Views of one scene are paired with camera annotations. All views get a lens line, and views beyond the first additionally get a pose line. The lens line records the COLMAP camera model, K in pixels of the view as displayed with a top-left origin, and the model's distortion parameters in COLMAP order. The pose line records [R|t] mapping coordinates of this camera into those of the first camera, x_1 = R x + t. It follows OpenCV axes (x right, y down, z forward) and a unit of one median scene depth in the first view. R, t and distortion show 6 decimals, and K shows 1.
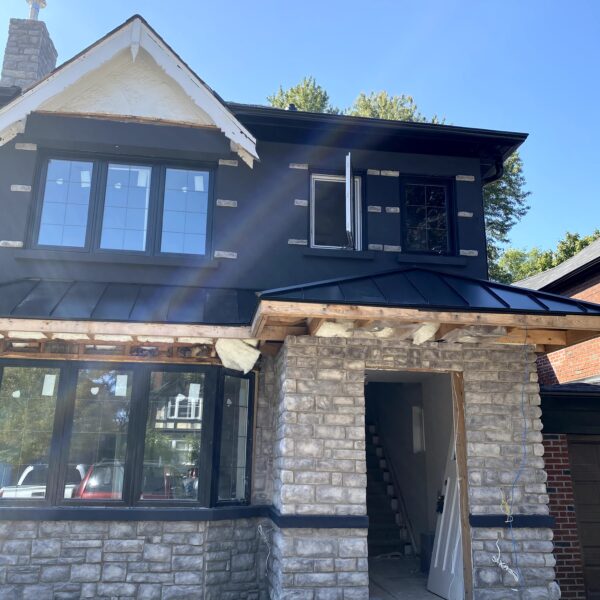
lens RADIAL K [[631.1, 0, 287.0], [0, 631.1, 283.9], [0, 0, 1]] dist [0.037961, 0.004367]
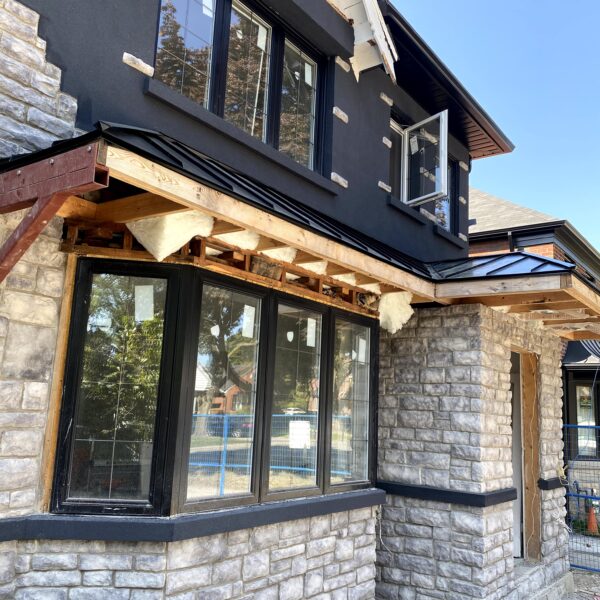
lens RADIAL K [[616.2, 0, 298.6], [0, 616.2, 287.4], [0, 0, 1]] dist [0.069694, -0.108190]
pose [[0.687639, 0.155629, 0.709177, -0.844294], [-0.240431, 0.970457, 0.020163, 0.106248], [-0.685088, -0.184373, 0.704742, 0.558655]]
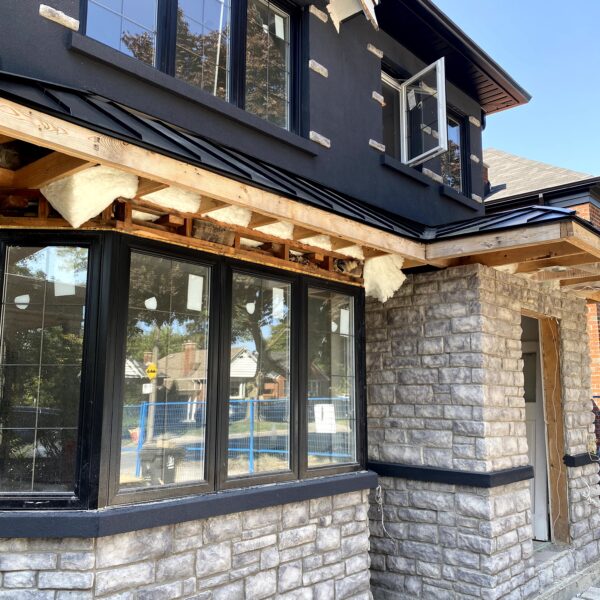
lens RADIAL K [[616.2, 0, 298.6], [0, 616.2, 287.4], [0, 0, 1]] dist [0.069694, -0.108190]
pose [[0.751021, 0.100796, 0.652539, -0.719346], [-0.180954, 0.981862, 0.056599, 0.111244], [-0.634998, -0.160587, 0.755638, 0.539665]]
